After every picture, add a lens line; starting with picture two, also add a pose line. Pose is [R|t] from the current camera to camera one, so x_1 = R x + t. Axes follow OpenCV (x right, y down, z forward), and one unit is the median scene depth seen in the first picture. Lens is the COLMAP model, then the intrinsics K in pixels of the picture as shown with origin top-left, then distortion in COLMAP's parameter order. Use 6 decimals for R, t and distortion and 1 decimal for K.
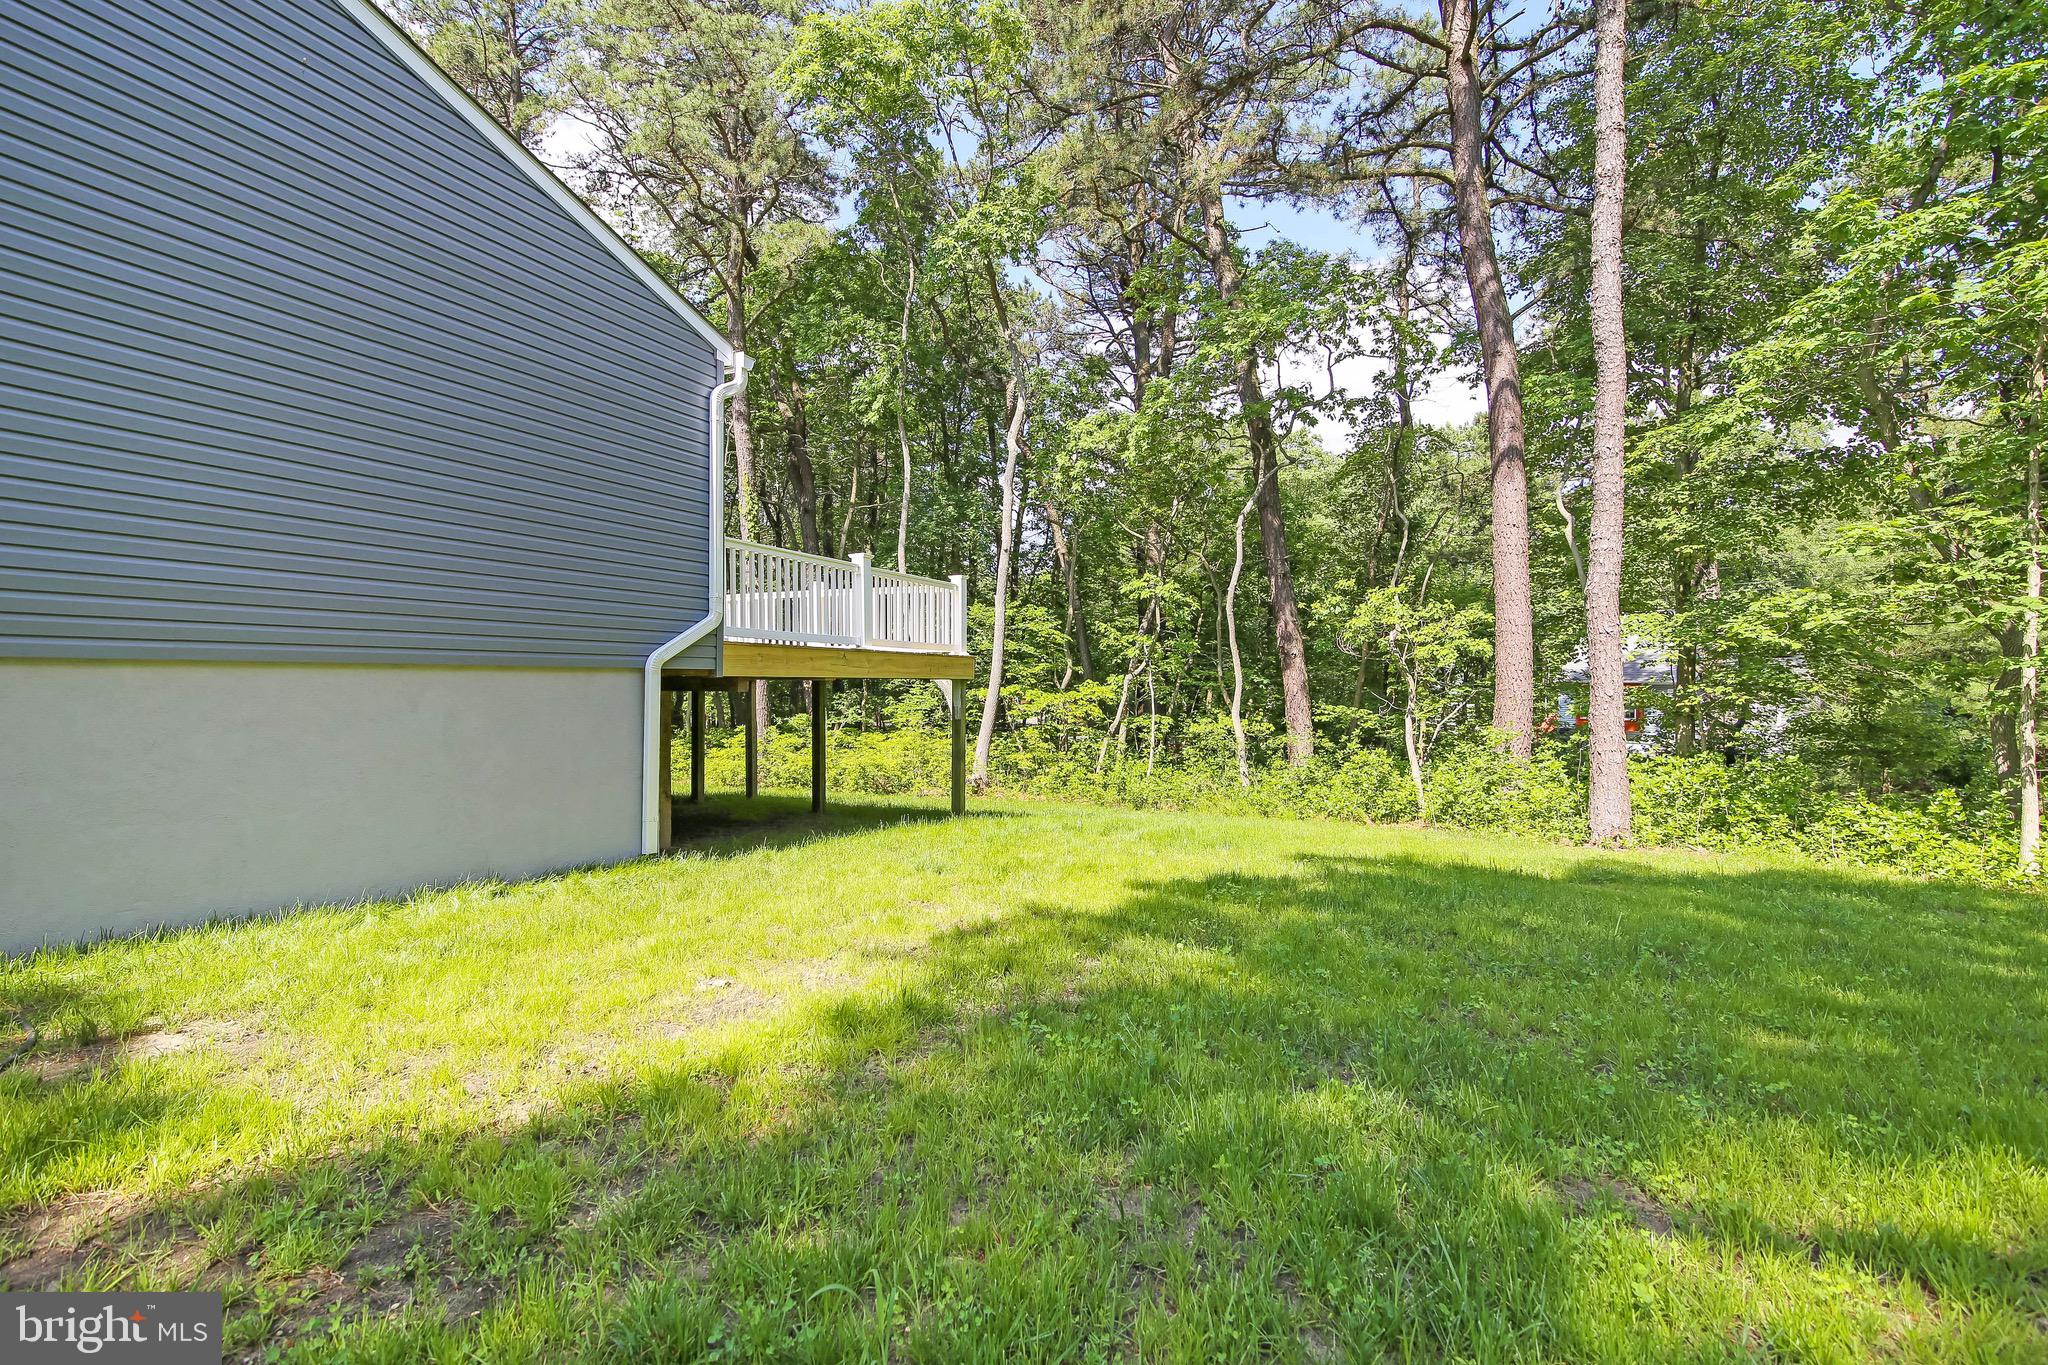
lens RADIAL K [[930.2, 0, 1026.4], [0, 930.2, 683.8], [0, 0, 1]] dist [0.002964, 0.000290]
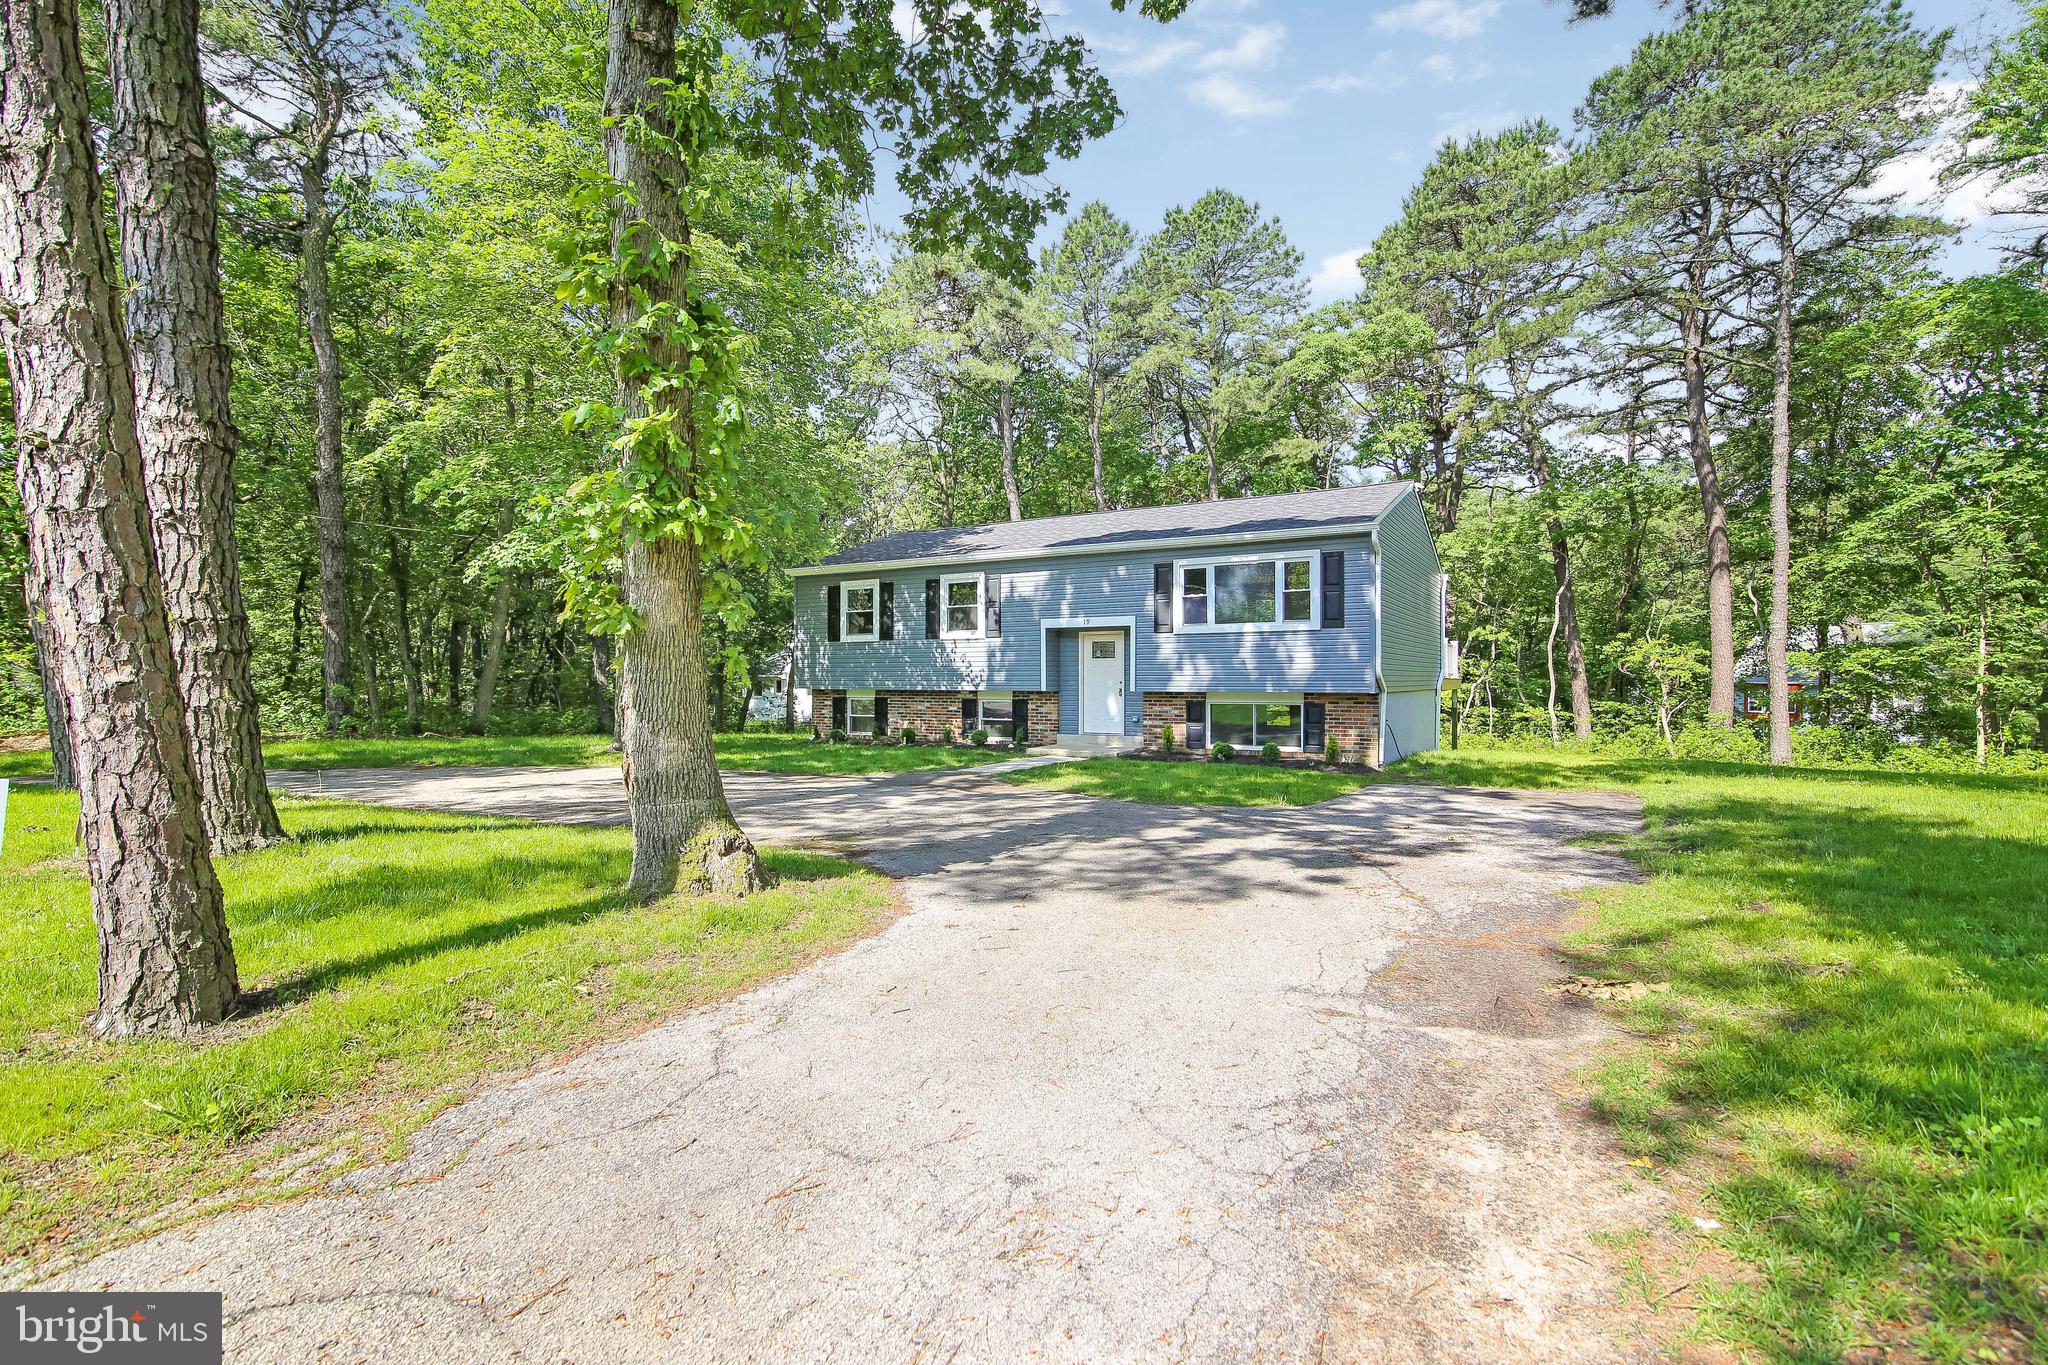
lens RADIAL K [[930.2, 0, 1026.4], [0, 930.2, 683.8], [0, 0, 1]] dist [0.002964, 0.000290]
pose [[0.993616, -0.002000, -0.112794, -0.646981], [0.002553, 0.999985, 0.004759, -0.023749], [0.112783, -0.005017, 0.993607, -1.003901]]
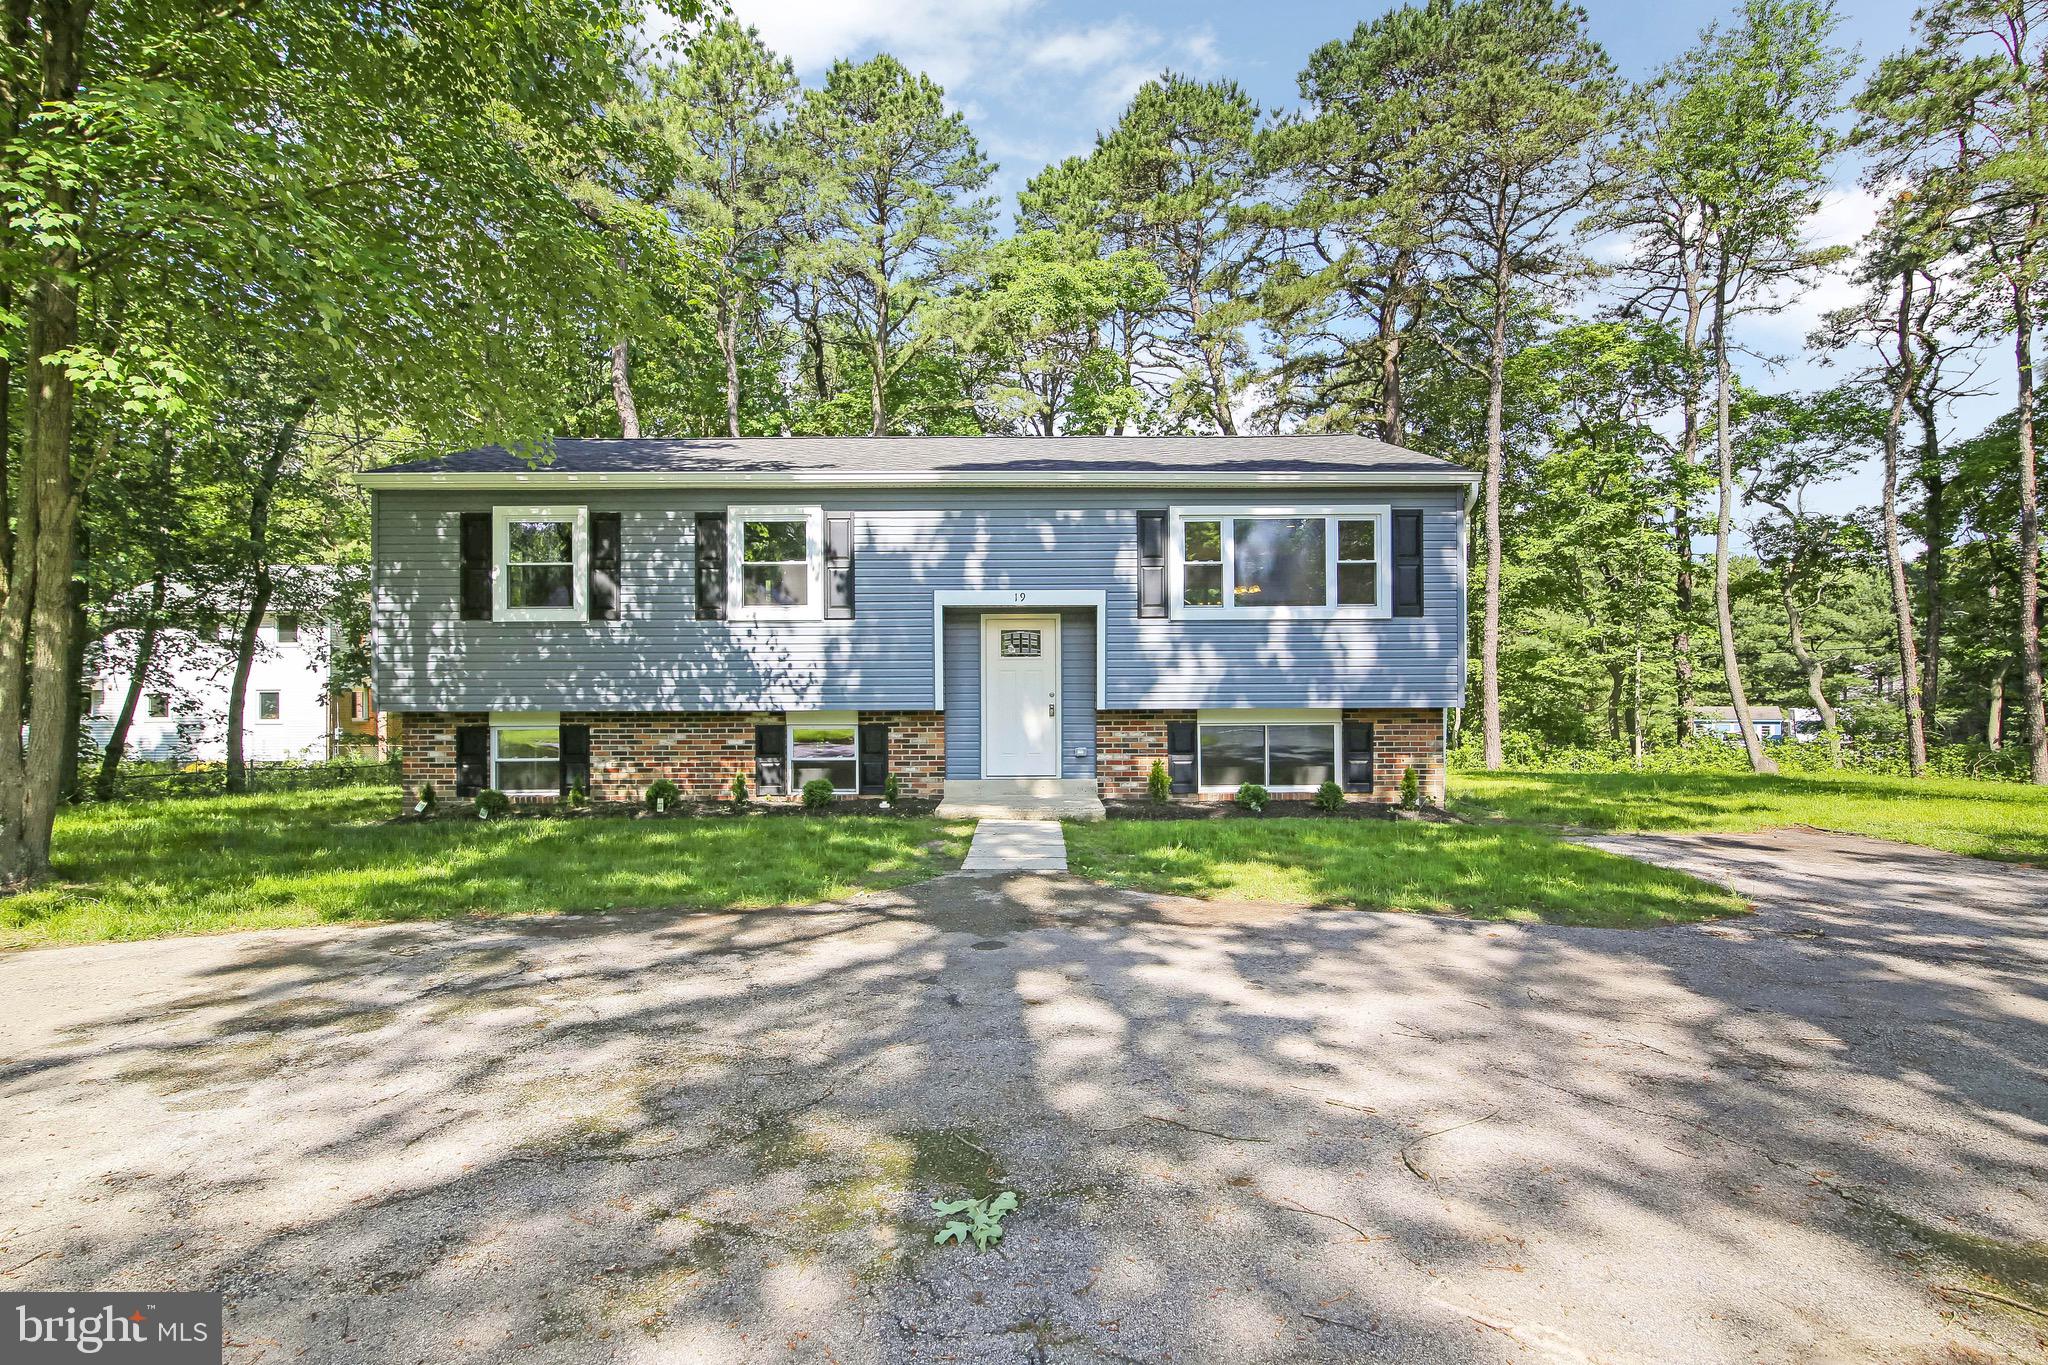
lens RADIAL K [[1041.9, 0, 1023.0], [0, 1041.9, 688.2], [0, 0, 1]] dist [-0.001858, -0.000231]
pose [[0.912788, -0.006817, 0.408378, -1.038294], [0.005992, 0.999977, 0.003299, -0.027966], [-0.408391, -0.000564, 0.912807, -0.563823]]
